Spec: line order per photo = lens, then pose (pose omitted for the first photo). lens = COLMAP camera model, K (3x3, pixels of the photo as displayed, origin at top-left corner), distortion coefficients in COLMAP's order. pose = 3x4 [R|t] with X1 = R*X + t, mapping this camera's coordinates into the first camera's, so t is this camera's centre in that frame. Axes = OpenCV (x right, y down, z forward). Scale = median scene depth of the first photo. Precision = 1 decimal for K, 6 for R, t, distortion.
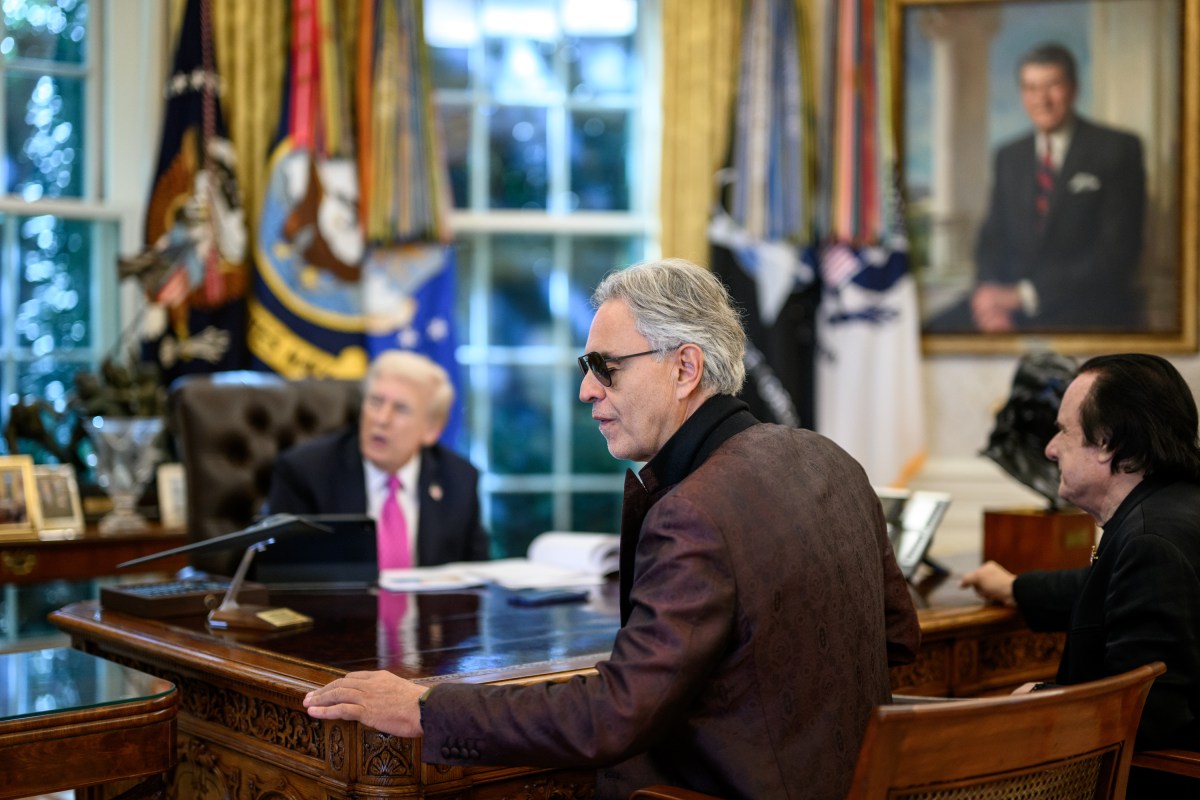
lens RADIAL K [[1707.5, 0, 632.9], [0, 1707.5, 428.2], [0, 0, 1]] dist [0.075757, 0.000000]
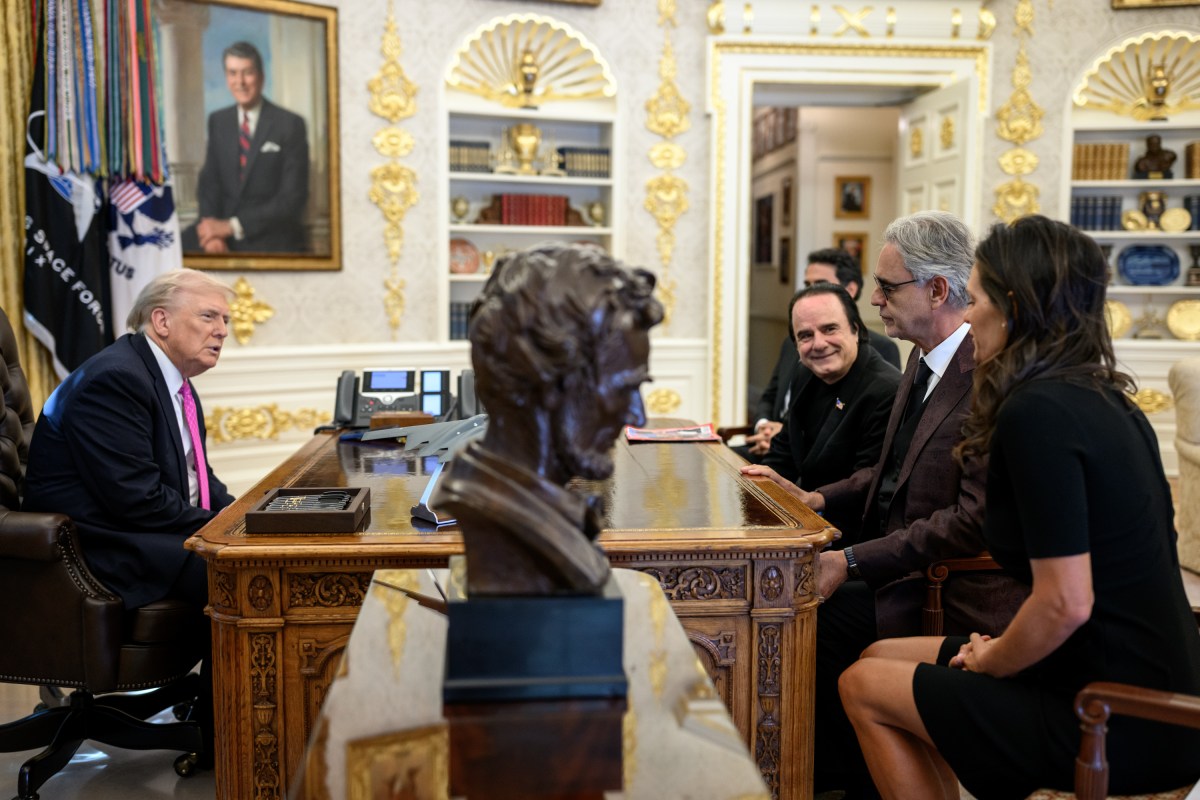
lens RADIAL K [[1169.8, 0, 604.5], [0, 1169.8, 408.4], [0, 0, 1]] dist [-0.006136, 0.000000]
pose [[0.593186, -0.088810, 0.800152, -0.382047], [0.028089, 0.995575, 0.089677, -0.009299], [-0.804576, -0.030720, 0.593055, 0.225094]]
